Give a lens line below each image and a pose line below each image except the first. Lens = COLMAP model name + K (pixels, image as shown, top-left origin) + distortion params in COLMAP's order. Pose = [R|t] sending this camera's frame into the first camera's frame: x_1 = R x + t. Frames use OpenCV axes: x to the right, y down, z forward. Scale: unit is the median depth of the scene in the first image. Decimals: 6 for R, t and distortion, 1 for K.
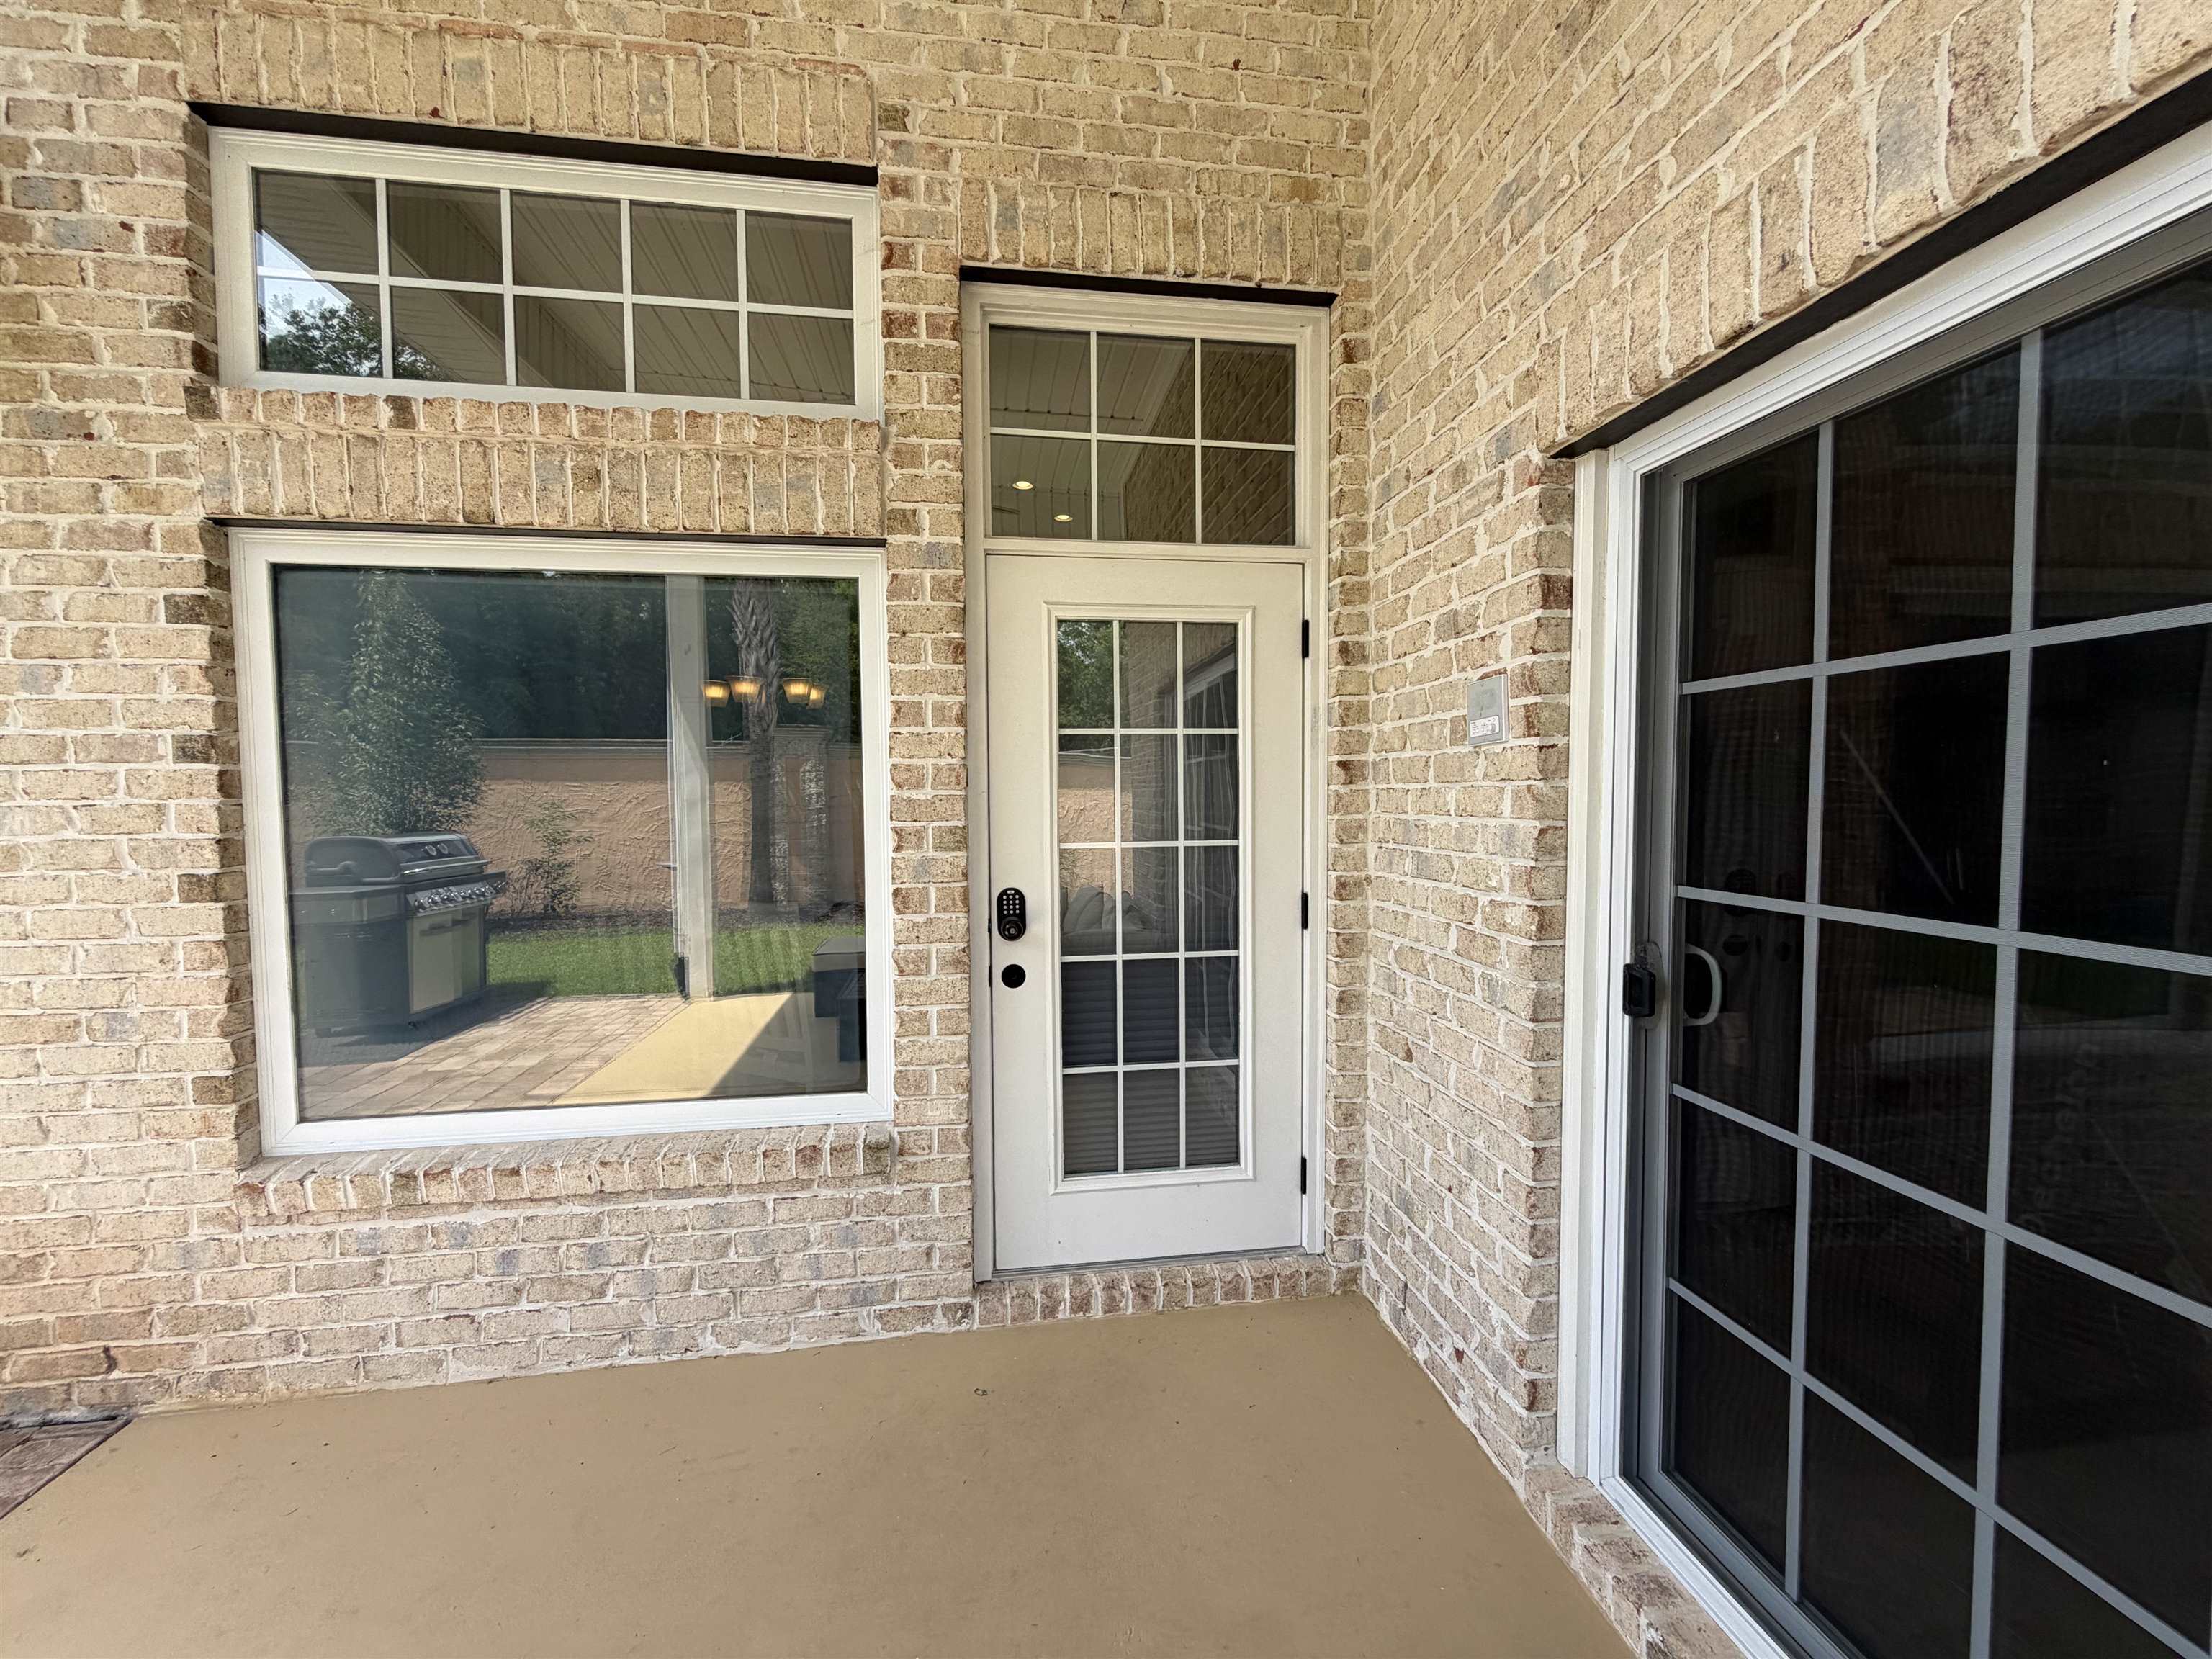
lens RADIAL K [[859.6, 0, 1109.4], [0, 859.6, 838.8], [0, 0, 1]] dist [-0.003377, -0.000098]
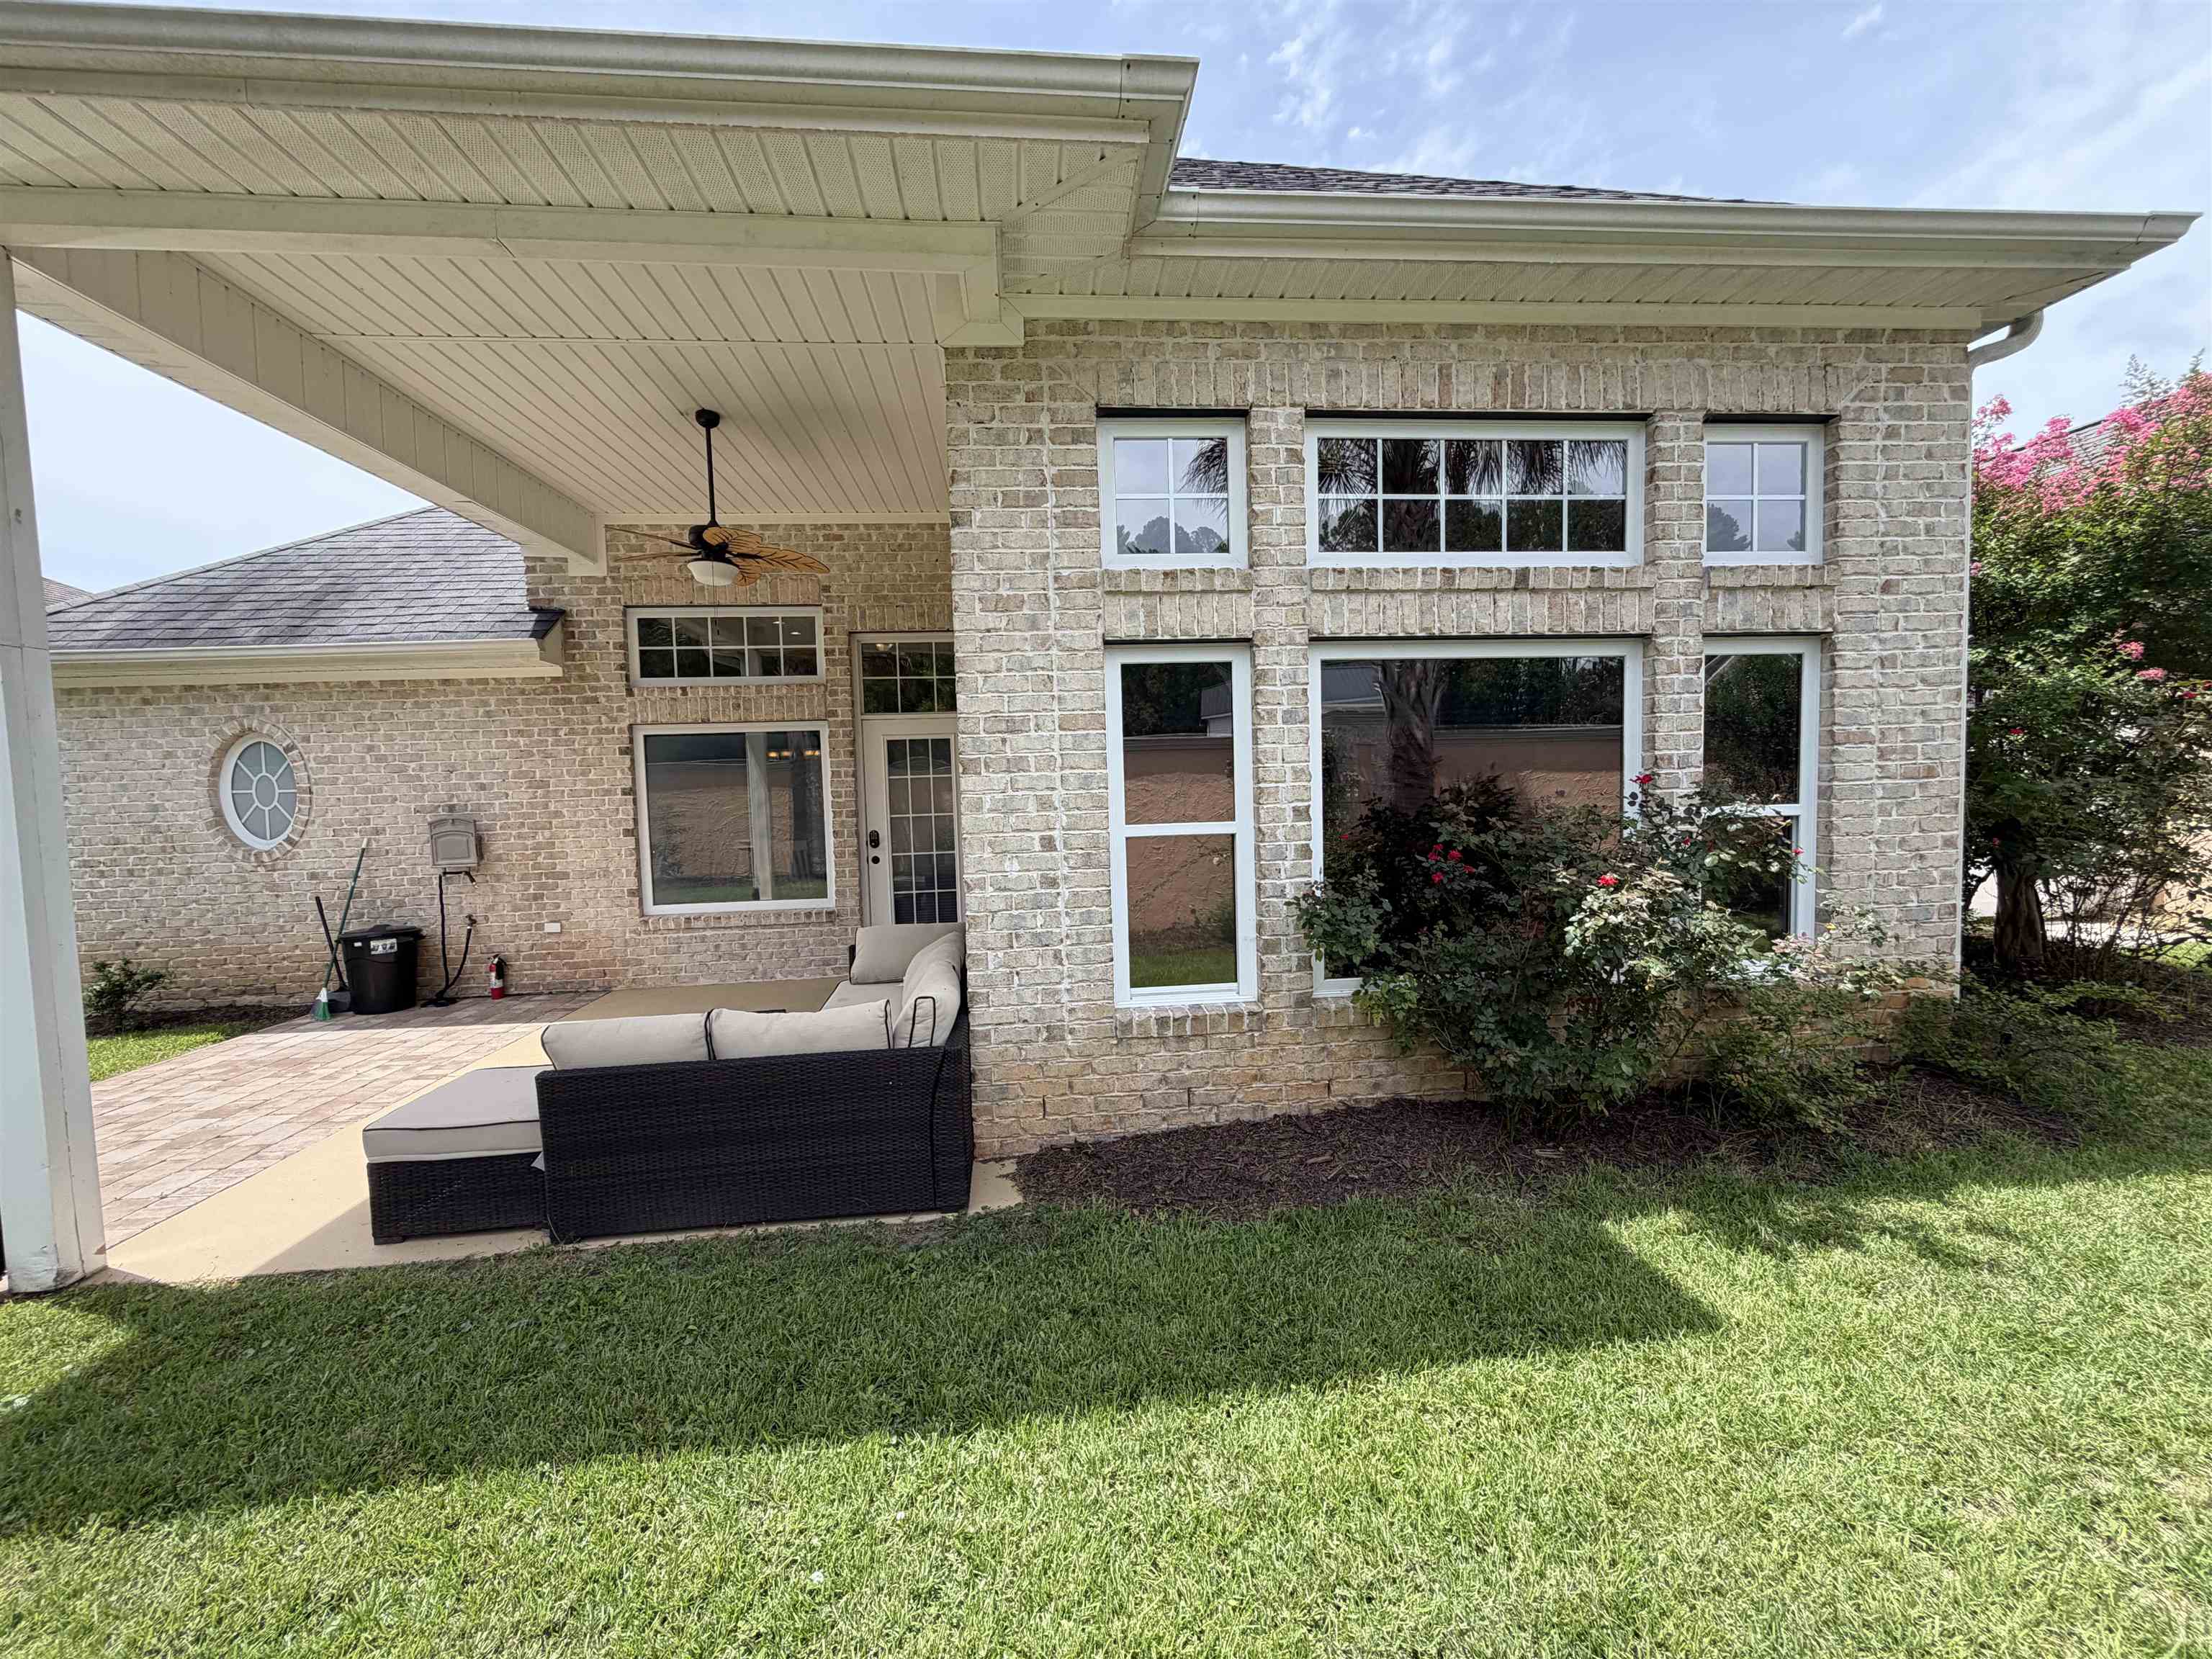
lens RADIAL K [[859.6, 0, 1109.4], [0, 859.6, 838.8], [0, 0, 1]] dist [-0.003377, -0.000098]
pose [[0.998516, -0.019391, -0.050883, 0.942184], [0.019880, 0.999761, 0.009127, 0.082709], [0.050694, -0.010125, 0.998663, -2.142131]]
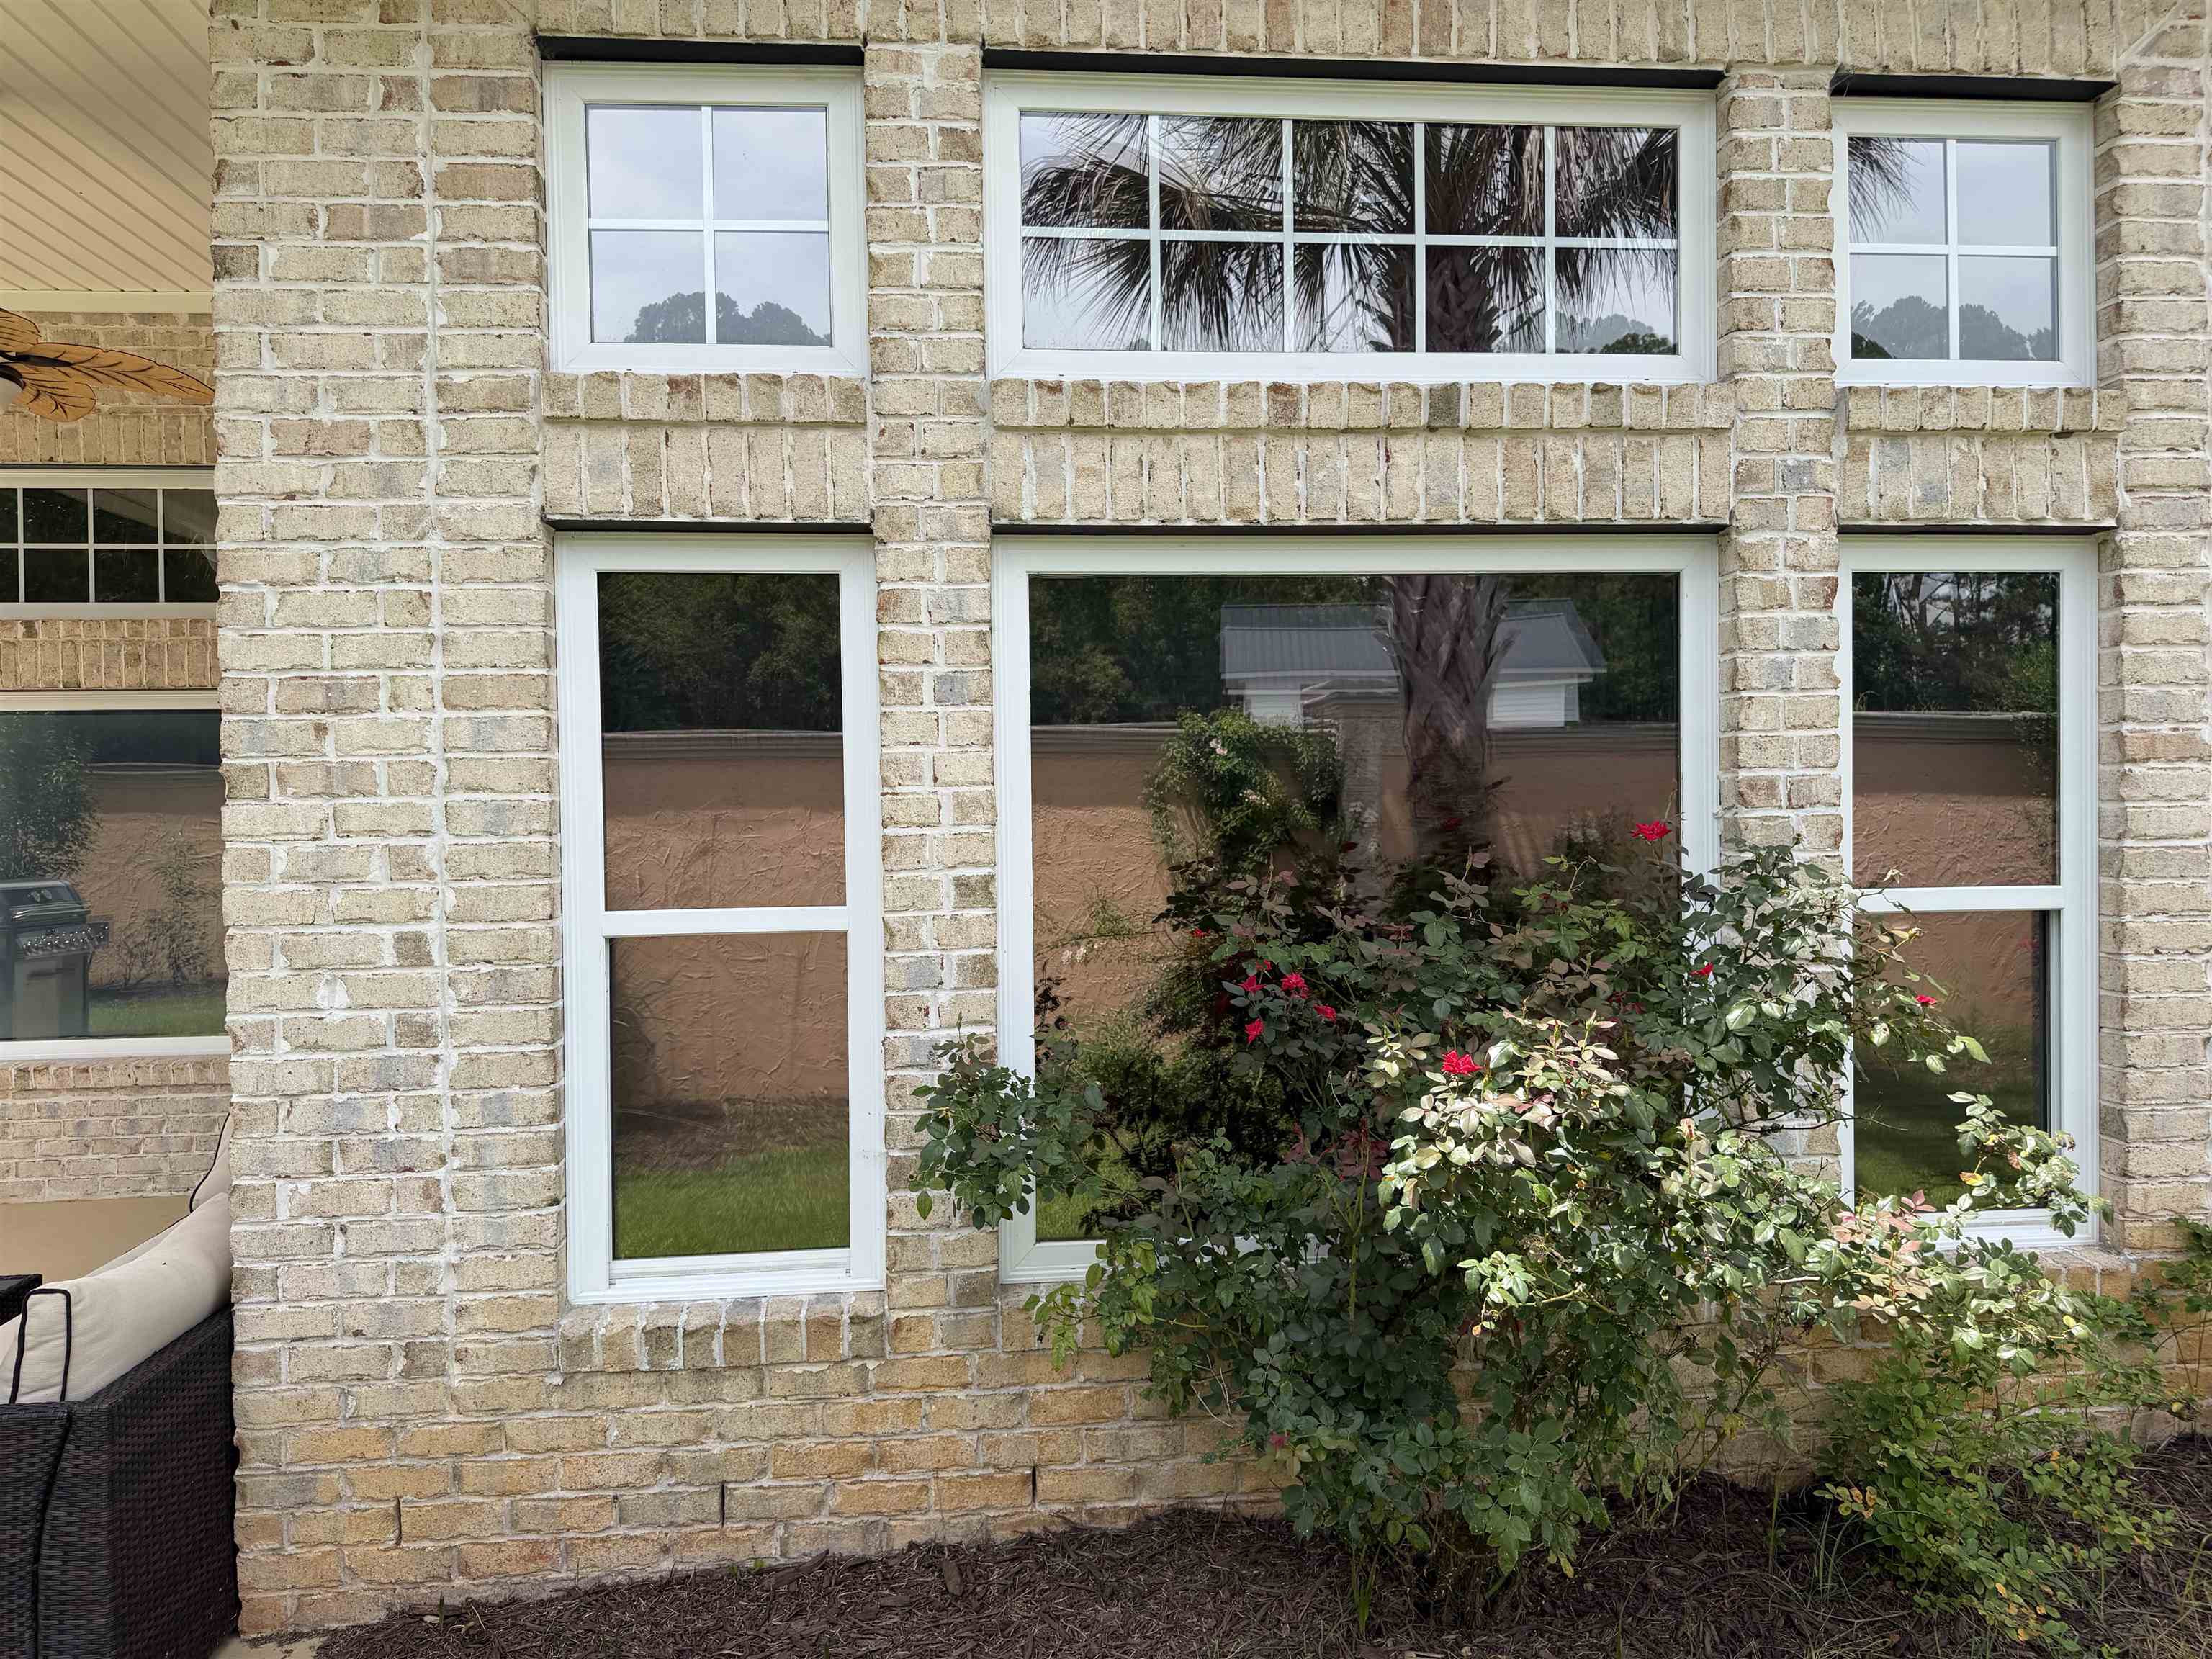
lens RADIAL K [[1519.4, 0, 1109.9], [0, 1519.4, 844.9], [0, 0, 1]] dist [0.031701, -0.040575]
pose [[0.998714, -0.007573, -0.050120, 1.421730], [0.005836, 0.999380, -0.034725, 0.062436], [0.050352, 0.034388, 0.998139, -1.846764]]
